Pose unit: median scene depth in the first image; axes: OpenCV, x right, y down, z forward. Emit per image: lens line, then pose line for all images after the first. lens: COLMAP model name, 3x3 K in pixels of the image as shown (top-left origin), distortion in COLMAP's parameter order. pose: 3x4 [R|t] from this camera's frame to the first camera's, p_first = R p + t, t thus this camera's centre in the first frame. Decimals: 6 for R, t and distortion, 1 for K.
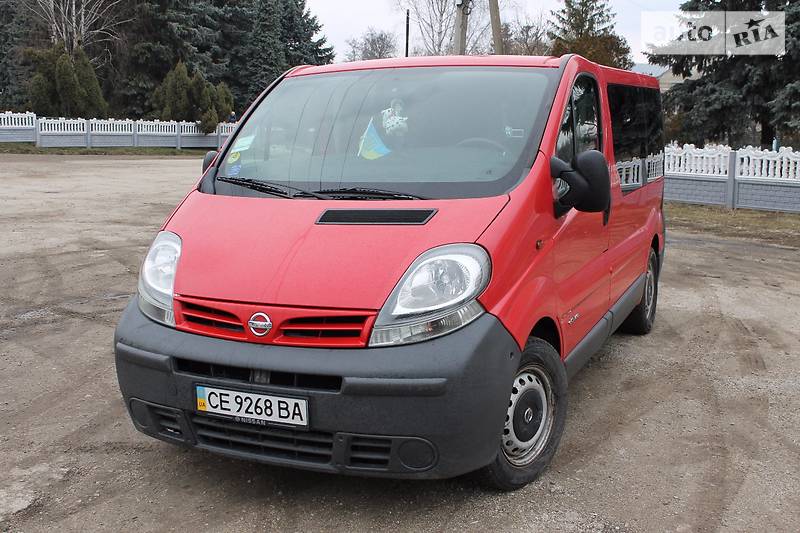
lens RADIAL K [[891.9, 0, 400.0], [0, 891.9, 266.5], [0, 0, 1]] dist [-0.077623, 0.021045]
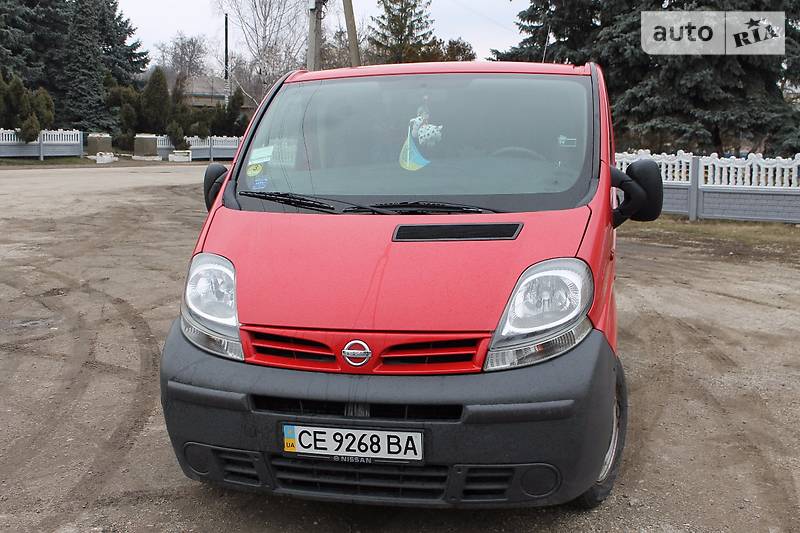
lens RADIAL K [[891.9, 0, 400.0], [0, 891.9, 266.5], [0, 0, 1]] dist [-0.077623, 0.021045]
pose [[0.978173, -0.033312, 0.205104, -0.277617], [0.034509, 0.999402, -0.002262, -0.018921], [-0.204906, 0.009291, 0.978738, 0.086955]]
